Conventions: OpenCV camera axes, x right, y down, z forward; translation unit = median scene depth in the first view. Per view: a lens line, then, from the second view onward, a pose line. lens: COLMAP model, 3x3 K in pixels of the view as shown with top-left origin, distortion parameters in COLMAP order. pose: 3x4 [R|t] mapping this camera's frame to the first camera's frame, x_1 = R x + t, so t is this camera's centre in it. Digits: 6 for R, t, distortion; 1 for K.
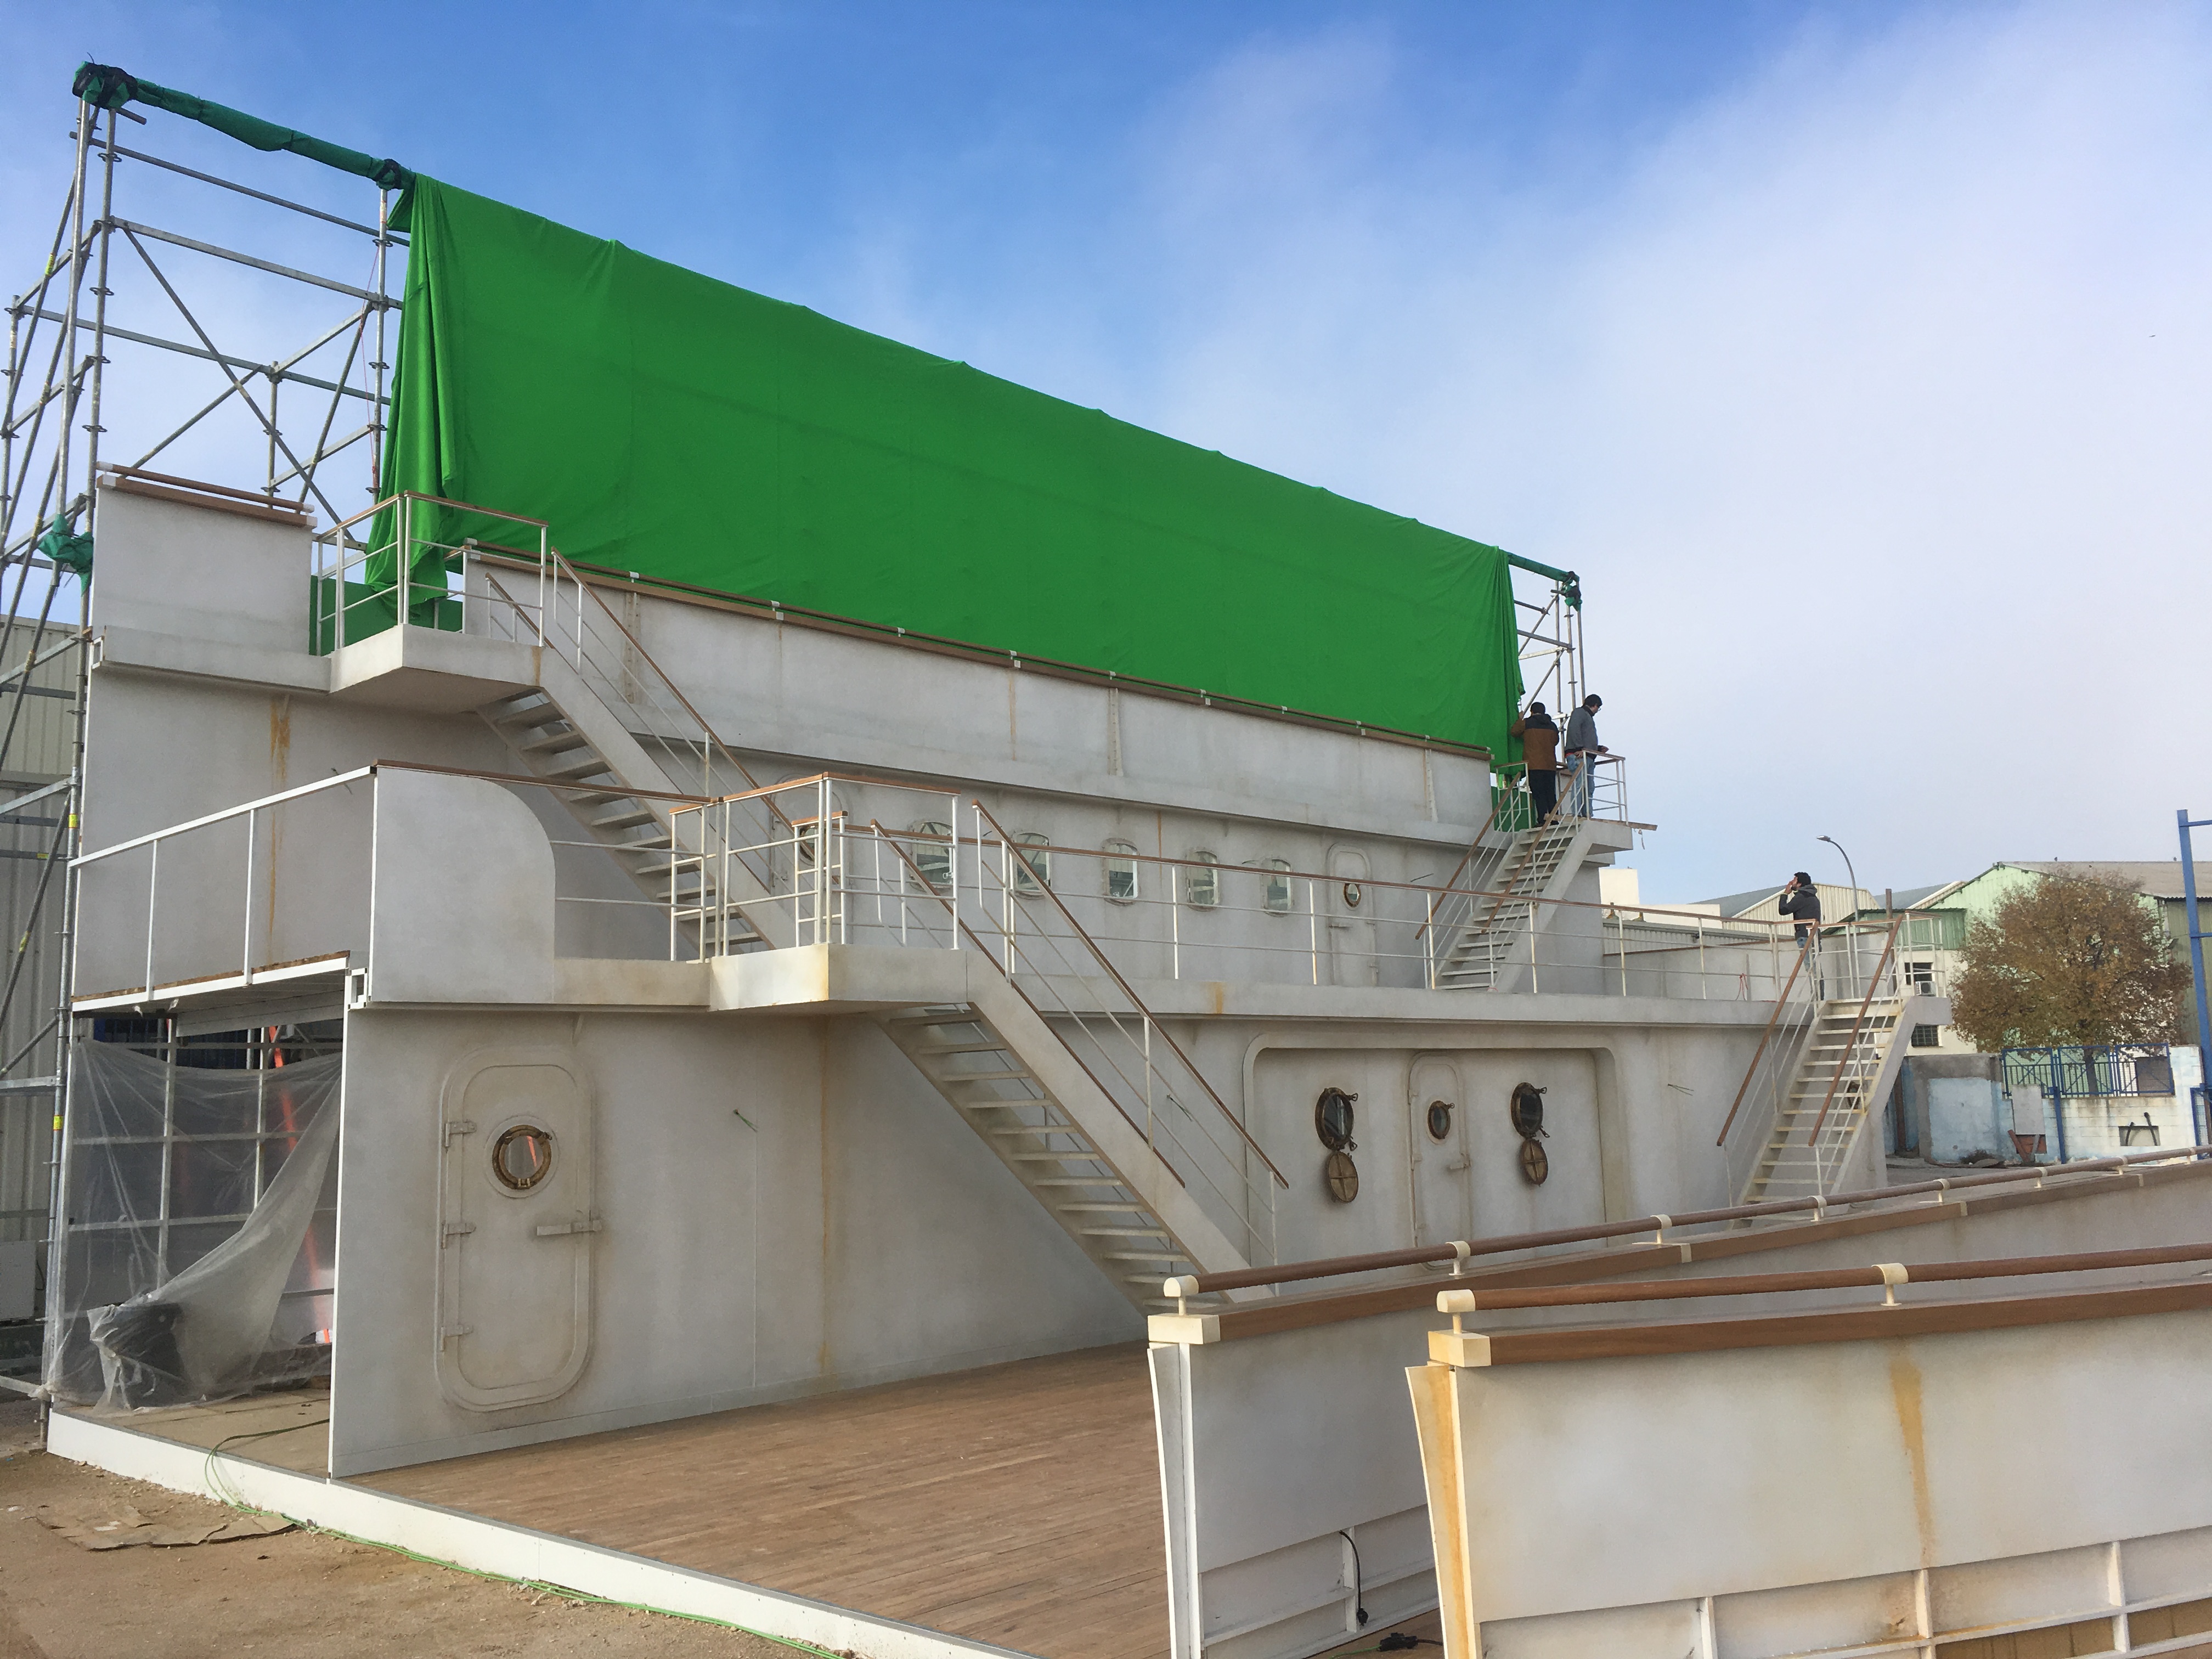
lens RADIAL K [[1903.4, 0, 1106.0], [0, 1903.4, 829.5], [0, 0, 1]] dist [0.038447, 0.001252]
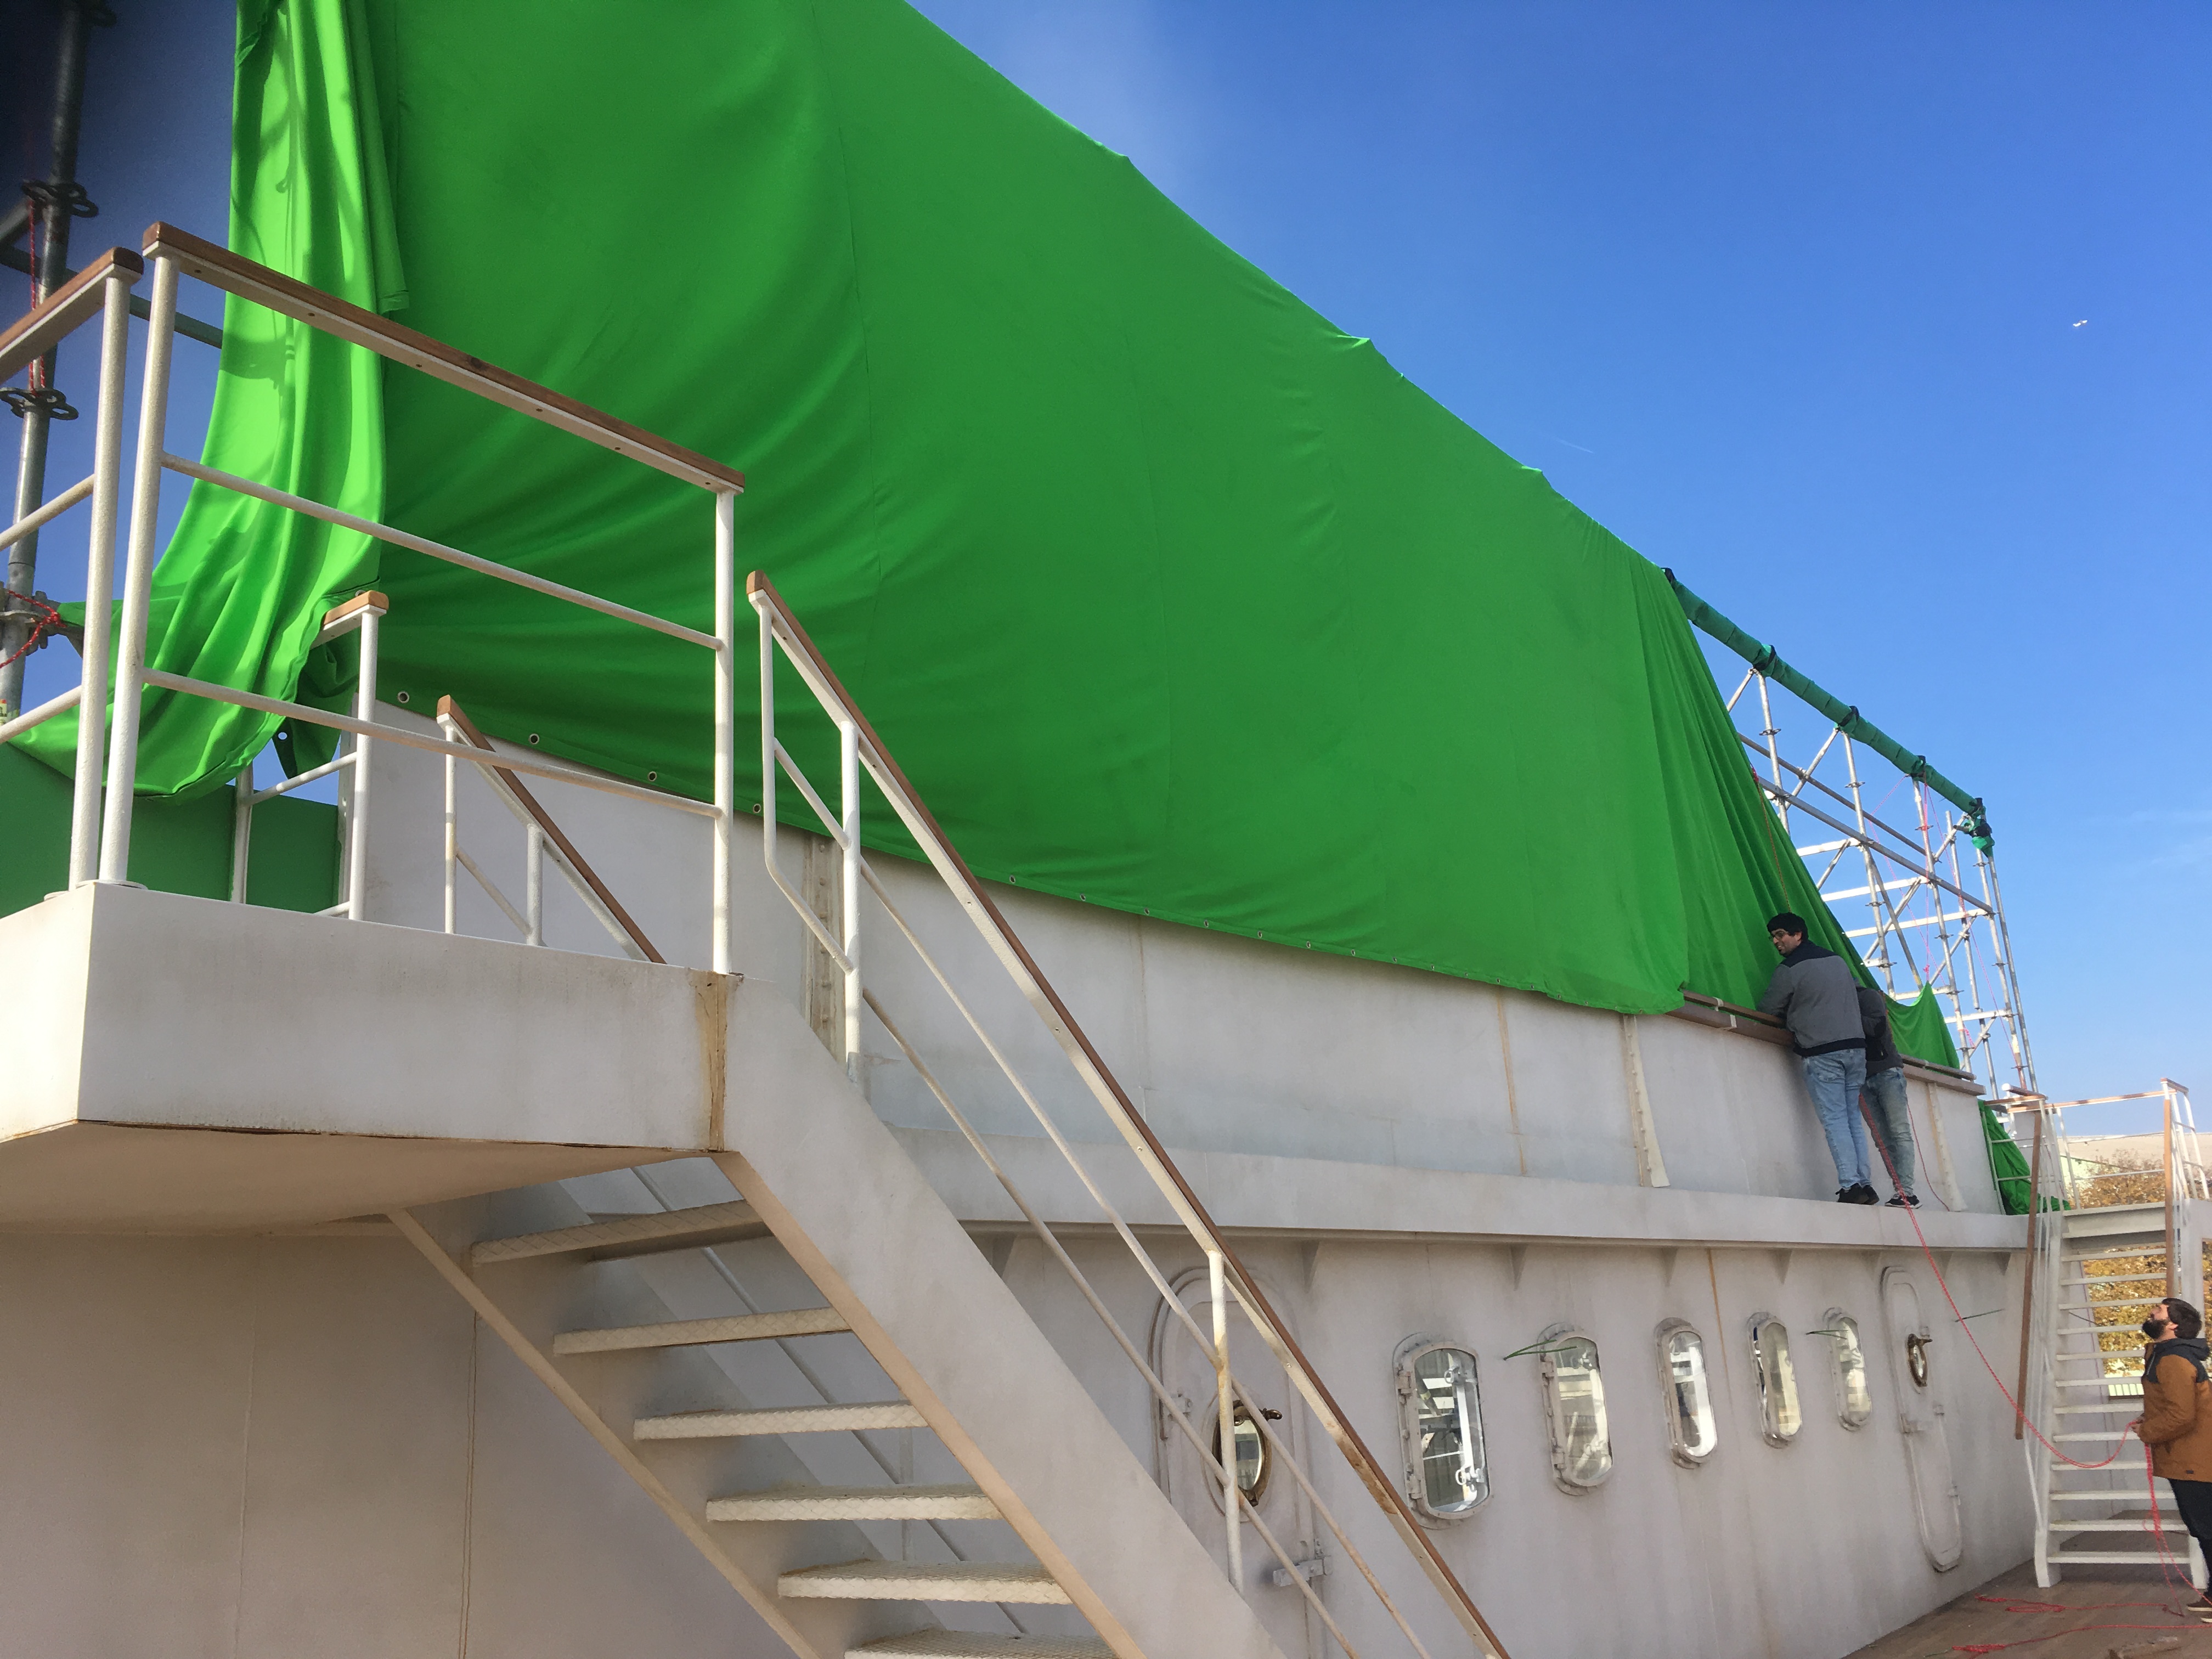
lens RADIAL K [[1778.1, 0, 1024.5], [0, 1778.1, 756.8], [0, 0, 1]] dist [0.080794, 0.001879]
pose [[0.997029, -0.009949, 0.076376, -0.145217], [0.023774, 0.982954, -0.182307, -0.042720], [-0.073260, 0.183581, 0.980271, 0.409705]]
